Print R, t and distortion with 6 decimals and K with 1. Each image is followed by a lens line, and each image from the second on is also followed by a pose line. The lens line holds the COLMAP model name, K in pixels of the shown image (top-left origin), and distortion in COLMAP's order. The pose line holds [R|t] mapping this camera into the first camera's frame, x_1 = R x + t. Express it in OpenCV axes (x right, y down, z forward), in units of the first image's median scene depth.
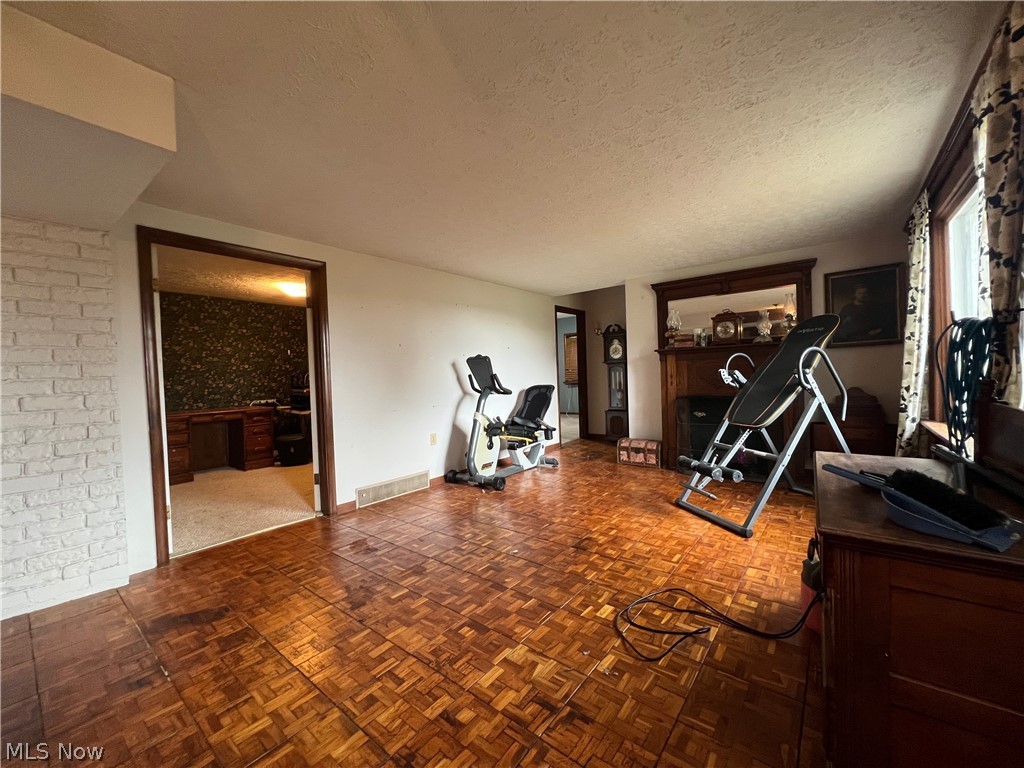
lens RADIAL K [[408.4, 0, 508.4], [0, 408.4, 382.1], [0, 0, 1]] dist [-0.002752, 0.001212]
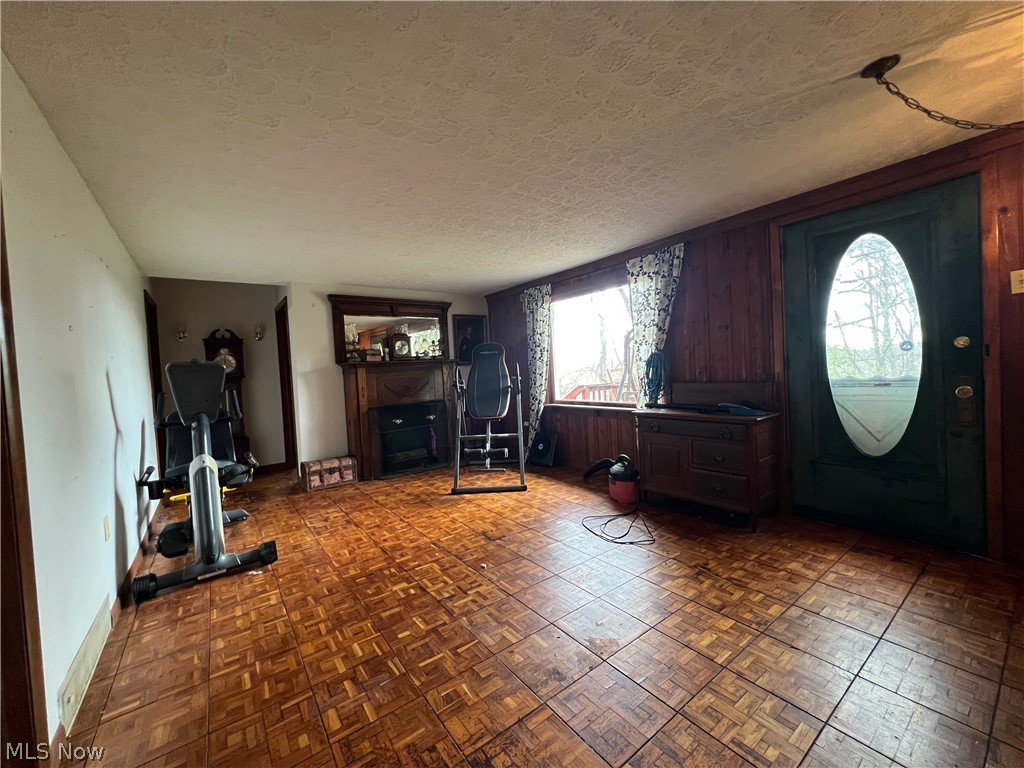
lens RADIAL K [[408.4, 0, 515.1], [0, 408.4, 386.3], [0, 0, 1]] dist [-0.002752, 0.001212]
pose [[0.256354, -0.018763, 0.966401, -1.100800], [0.063552, 0.997975, 0.002518, 0.001299], [-0.964492, 0.060771, 0.257027, 0.830581]]
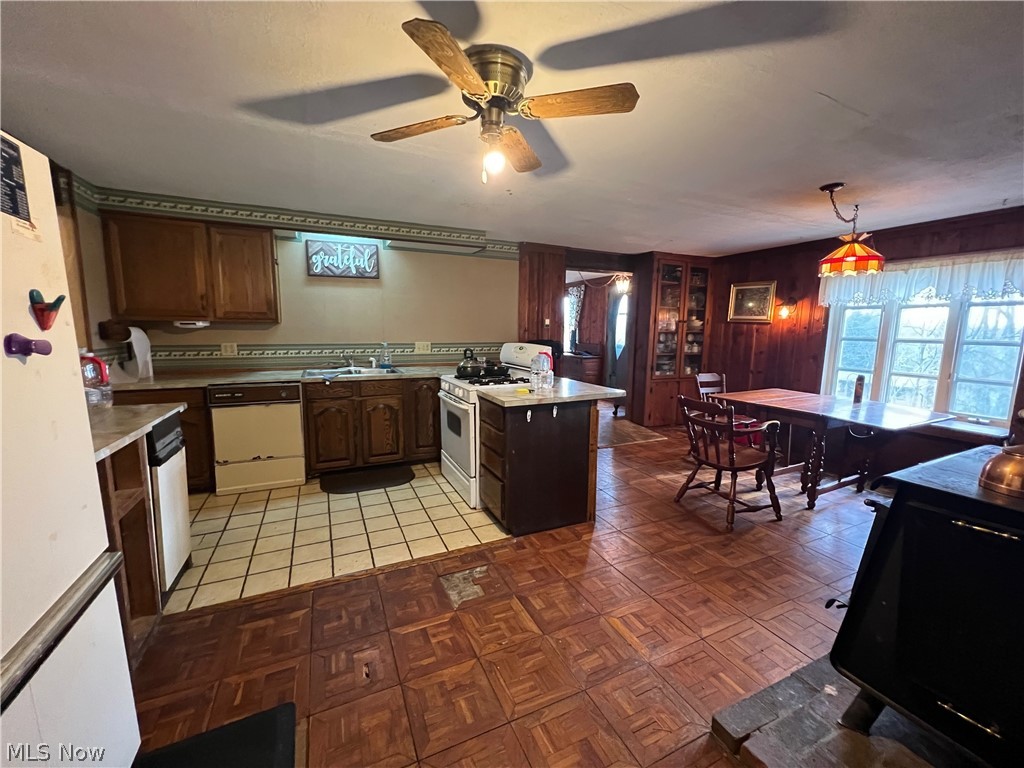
lens RADIAL K [[413.3, 0, 511.8], [0, 413.3, 384.7], [0, 0, 1]] dist [0.000300, 0.000145]
pose [[0.442927, -0.086804, 0.892346, -3.388221], [-0.008871, 0.994829, 0.101176, 0.037683], [-0.896514, -0.052730, 0.439866, -0.675501]]
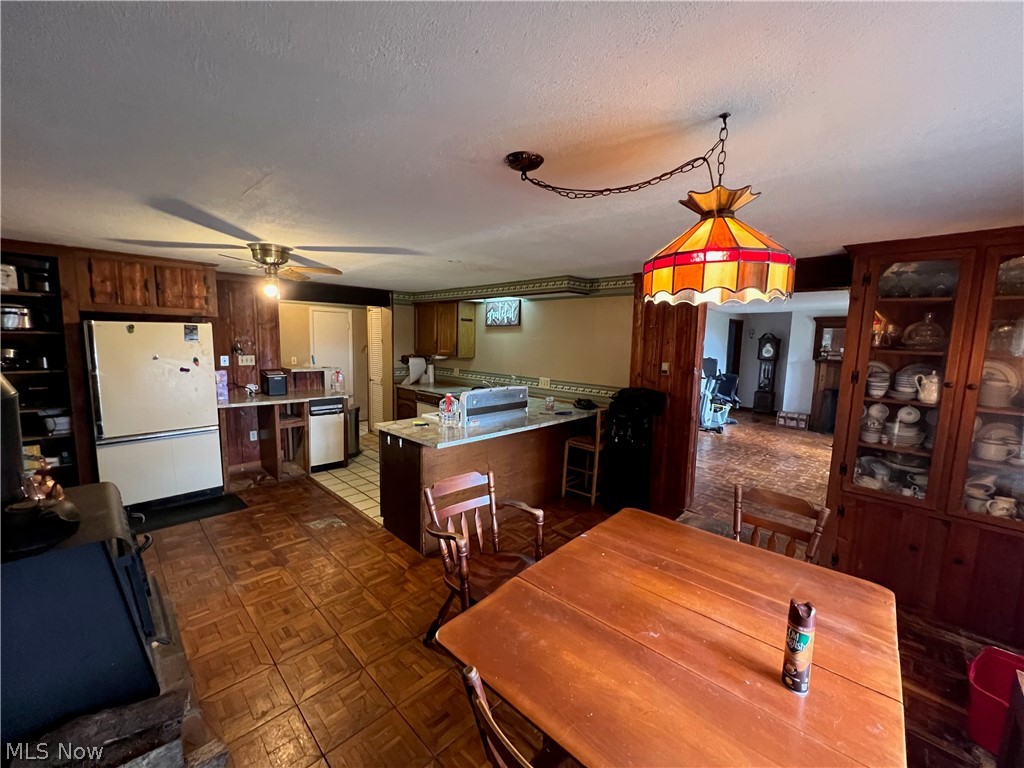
lens RADIAL K [[413.3, 0, 511.3], [0, 413.3, 384.5], [0, 0, 1]] dist [0.000300, 0.000145]
pose [[0.992500, 0.066826, -0.102366, -1.522766], [-0.056967, 0.993713, 0.096376, -0.155836], [0.108163, -0.089821, 0.990067, -1.788830]]
